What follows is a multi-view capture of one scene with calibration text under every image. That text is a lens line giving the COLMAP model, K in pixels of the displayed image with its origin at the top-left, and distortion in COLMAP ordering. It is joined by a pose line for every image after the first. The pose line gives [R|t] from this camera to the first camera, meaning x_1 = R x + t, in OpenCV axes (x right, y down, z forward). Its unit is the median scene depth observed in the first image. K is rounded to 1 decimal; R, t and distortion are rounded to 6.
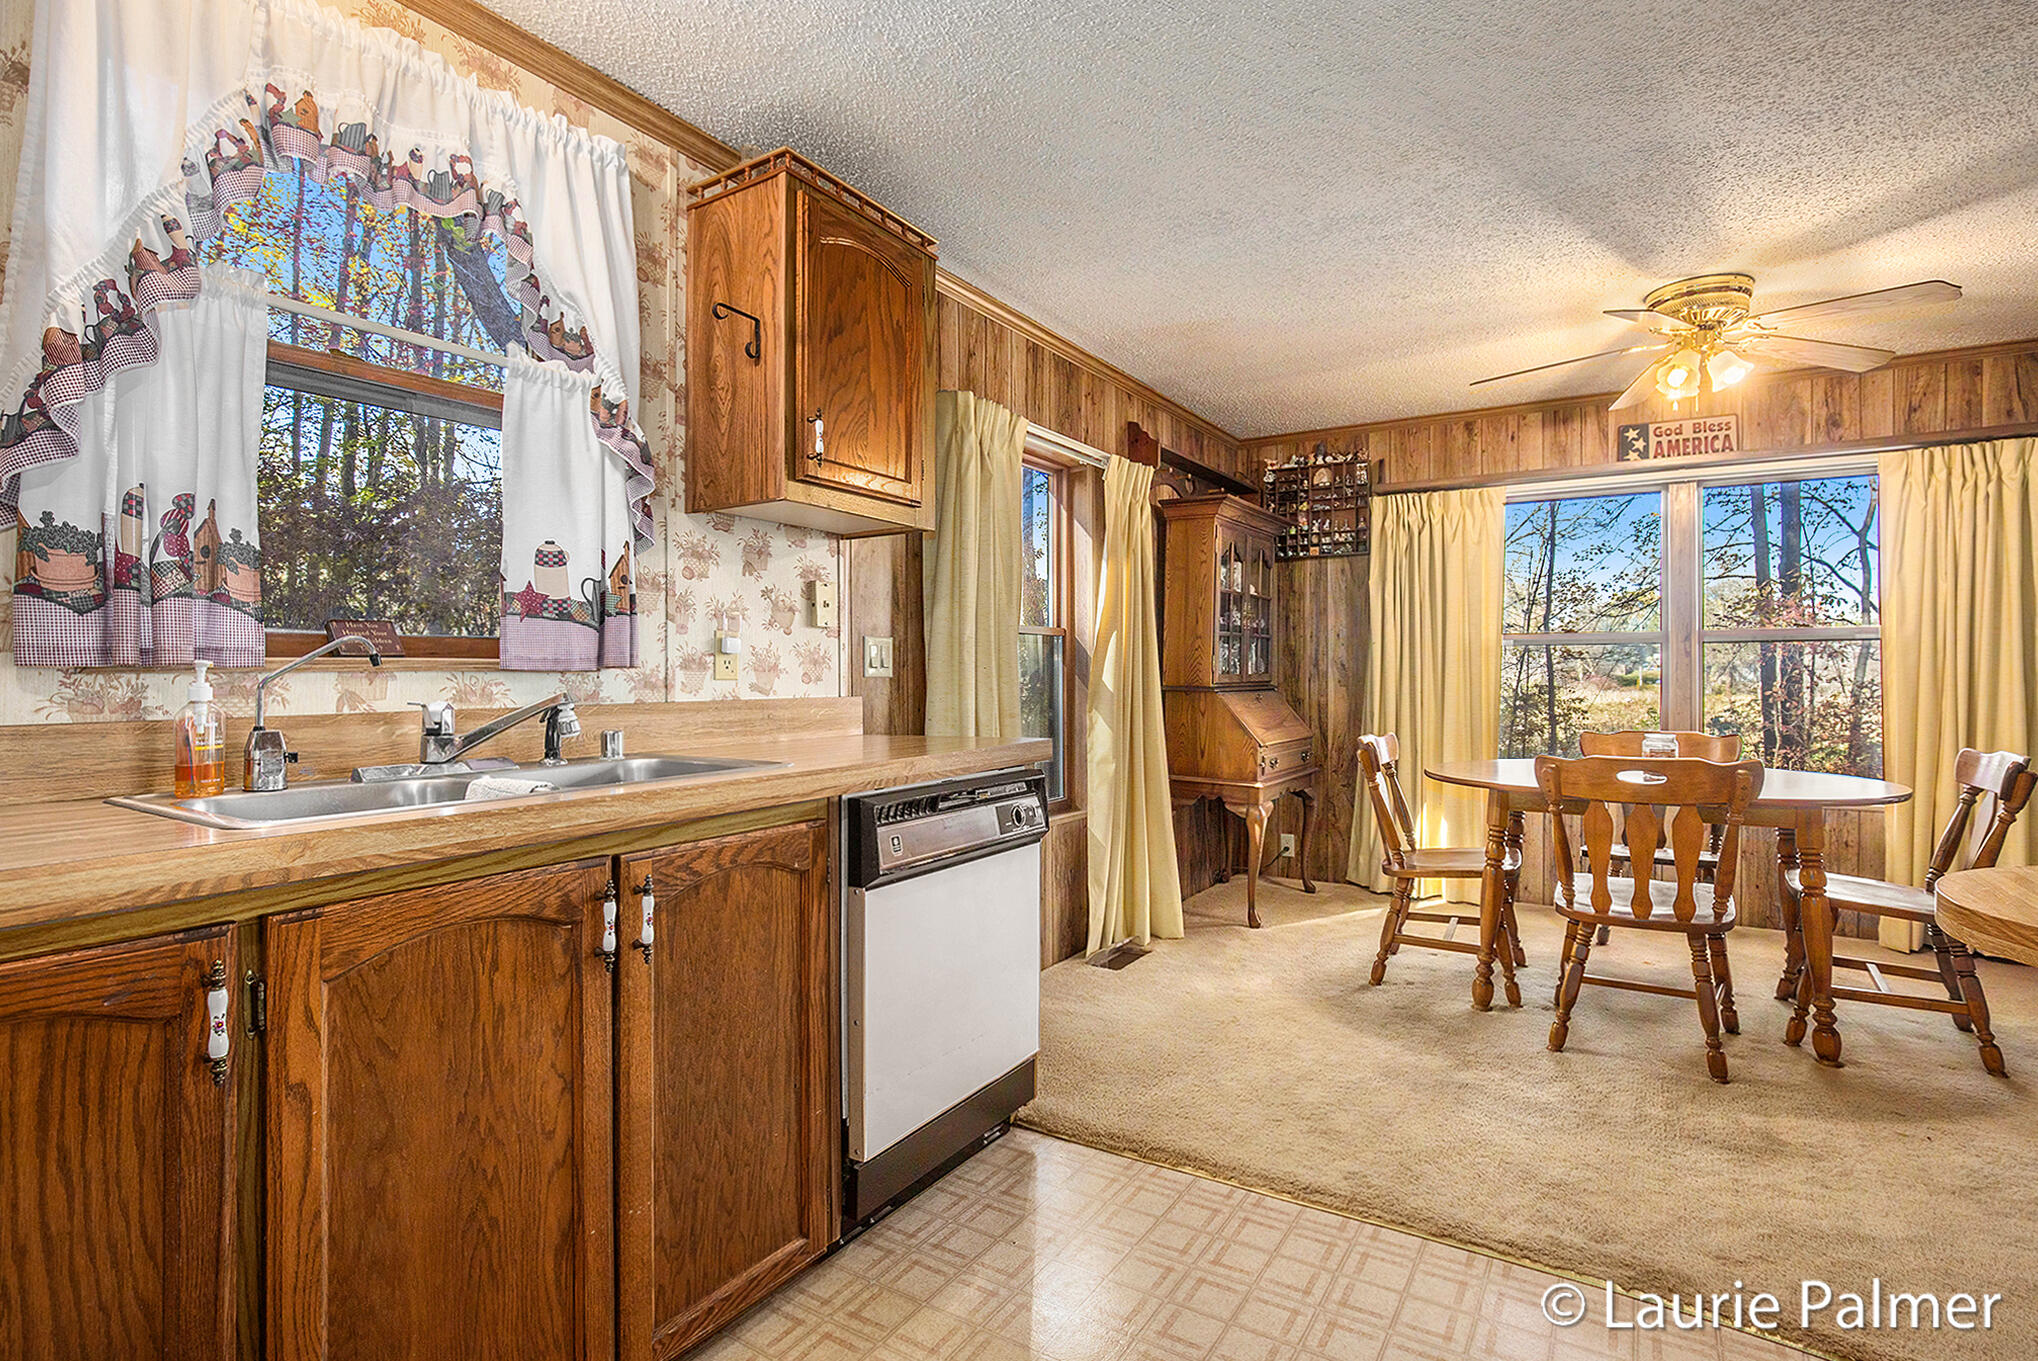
lens RADIAL K [[977.5, 0, 1038.1], [0, 977.5, 675.2], [0, 0, 1]] dist [-0.015313, -0.000240]
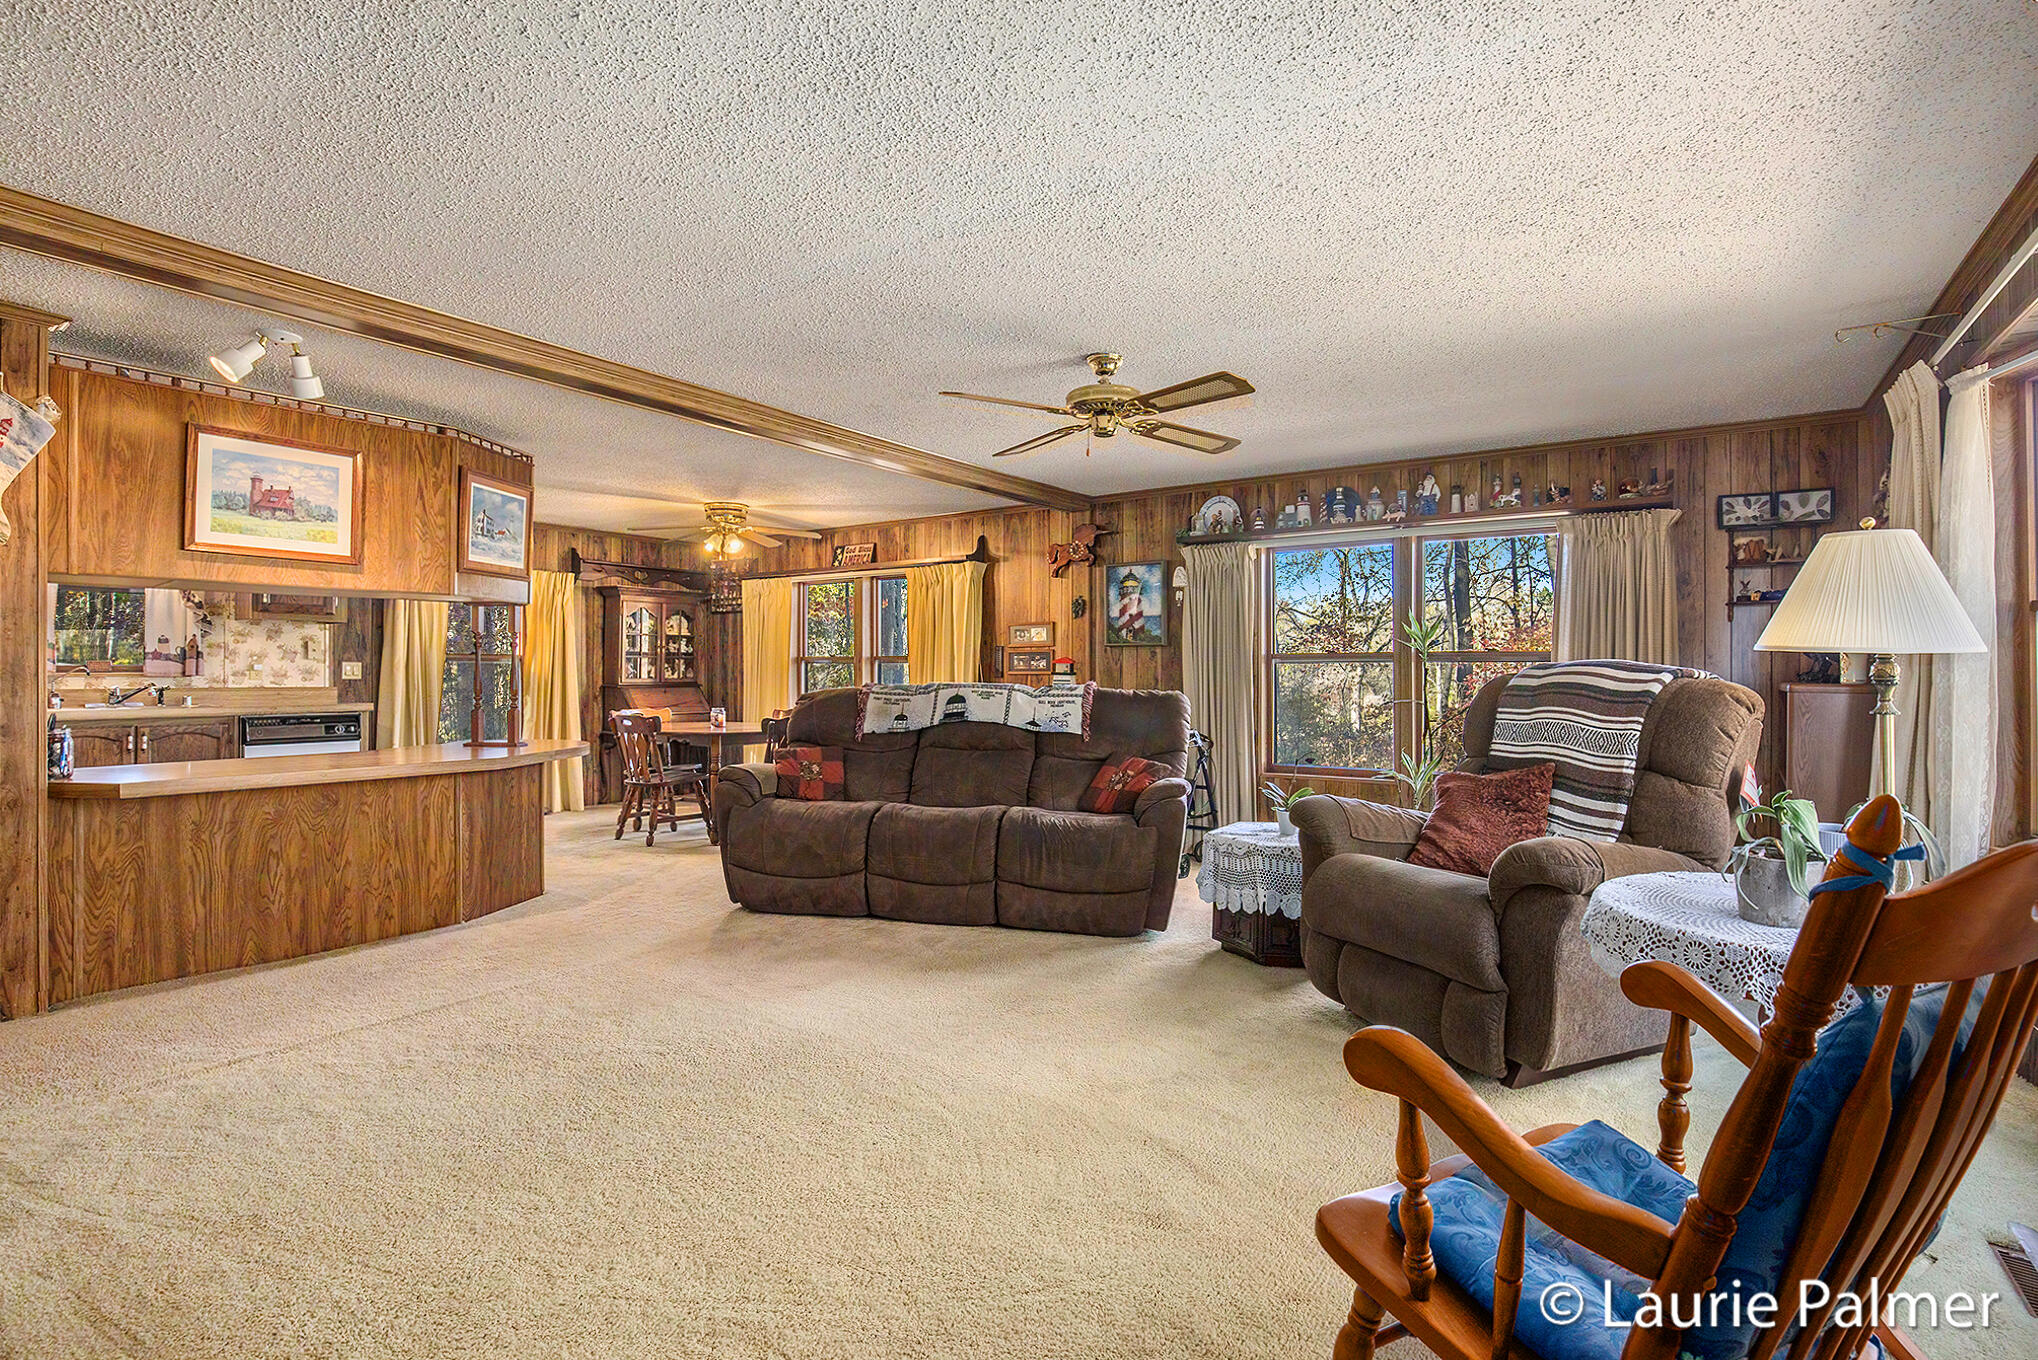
lens RADIAL K [[939.9, 0, 1021.3], [0, 939.9, 667.4], [0, 0, 1]] dist [-0.011640, 0.000027]
pose [[0.997953, 0.000874, -0.063944, 2.142066], [-0.001511, 0.999950, -0.009911, -0.006976], [0.063932, 0.009988, 0.997904, -1.587201]]
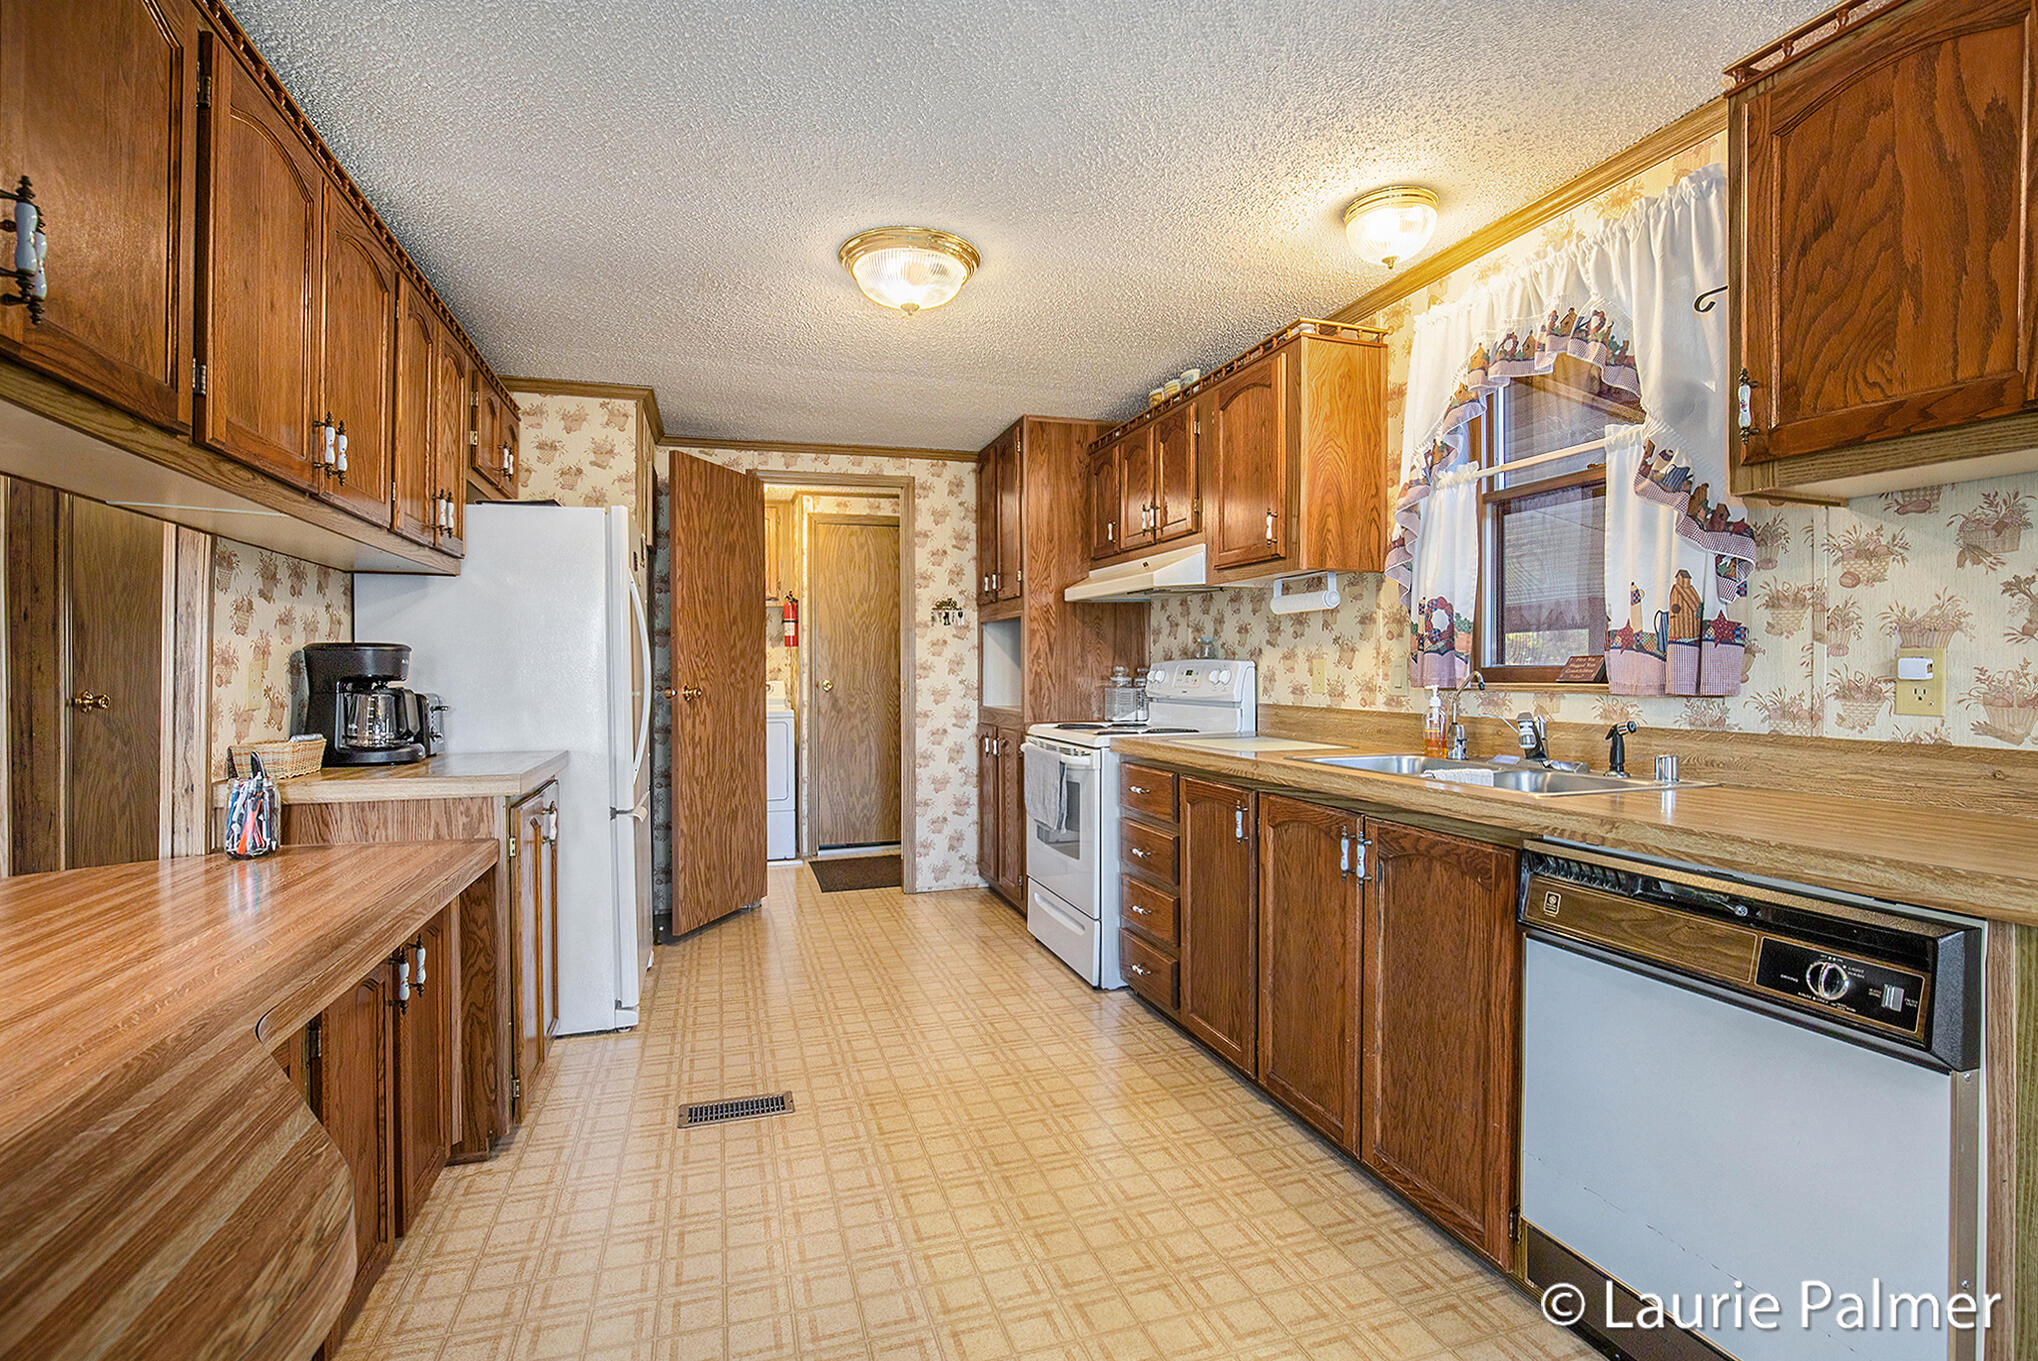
lens RADIAL K [[939.9, 0, 1033.8], [0, 939.9, 679.2], [0, 0, 1]] dist [-0.011640, 0.000027]
pose [[-0.607681, 0.002256, -0.794178, 0.687232], [-0.009220, 0.999909, 0.009895, -0.024777], [0.794128, 0.013335, -0.607605, 0.965858]]
